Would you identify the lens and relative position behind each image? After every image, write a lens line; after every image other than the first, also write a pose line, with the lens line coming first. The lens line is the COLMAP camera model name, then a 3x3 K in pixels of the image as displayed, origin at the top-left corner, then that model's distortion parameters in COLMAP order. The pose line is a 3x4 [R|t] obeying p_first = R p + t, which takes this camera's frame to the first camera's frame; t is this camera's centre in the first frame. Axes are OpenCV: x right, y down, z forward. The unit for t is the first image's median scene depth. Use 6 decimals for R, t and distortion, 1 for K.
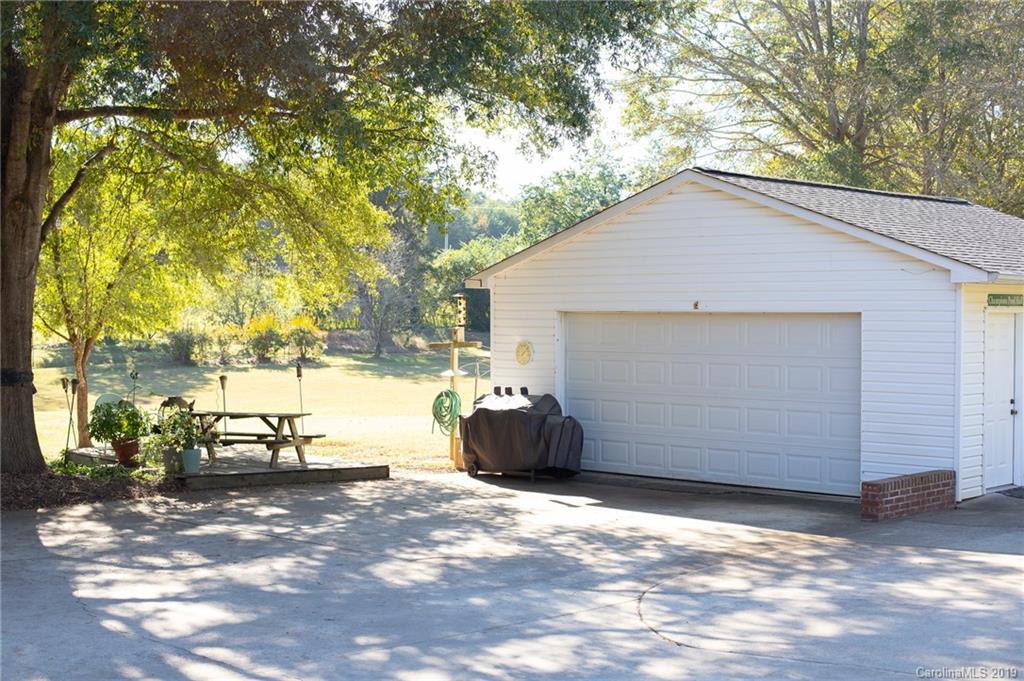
lens RADIAL K [[1494.5, 0, 510.3], [0, 1494.5, 342.6], [0, 0, 1]] dist [-0.108473, 0.000000]
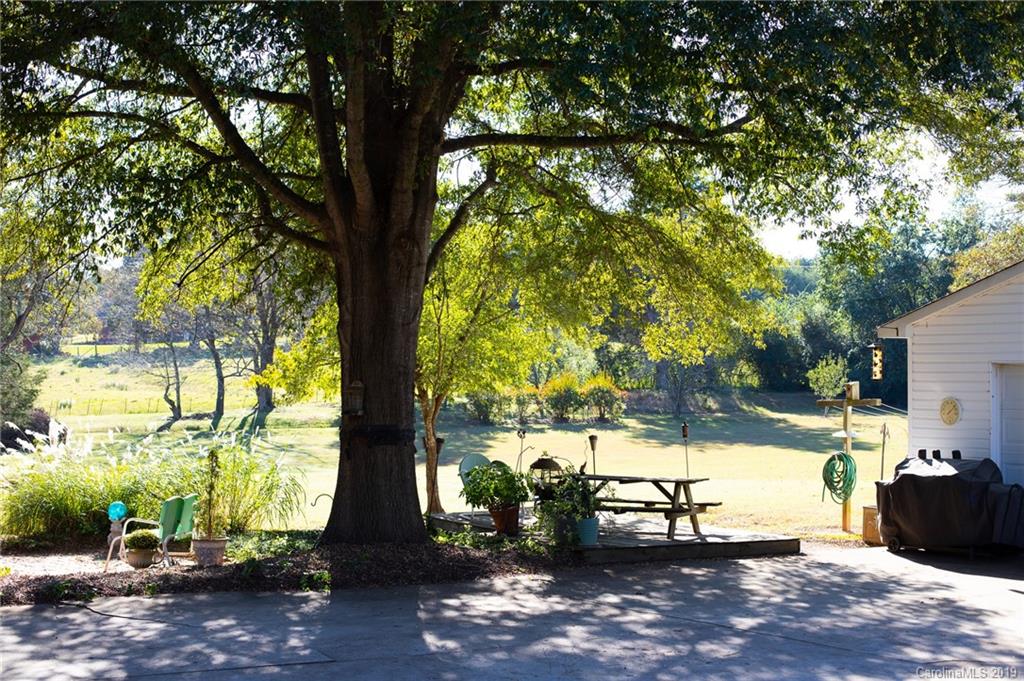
lens RADIAL K [[1494.5, 0, 513.5], [0, 1494.5, 336.4], [0, 0, 1]] dist [-0.108473, 0.000000]
pose [[0.984669, -0.002720, -0.174412, -0.091857], [-0.005204, 0.998975, -0.044959, 0.003460], [0.174355, 0.045177, 0.983646, 0.101975]]
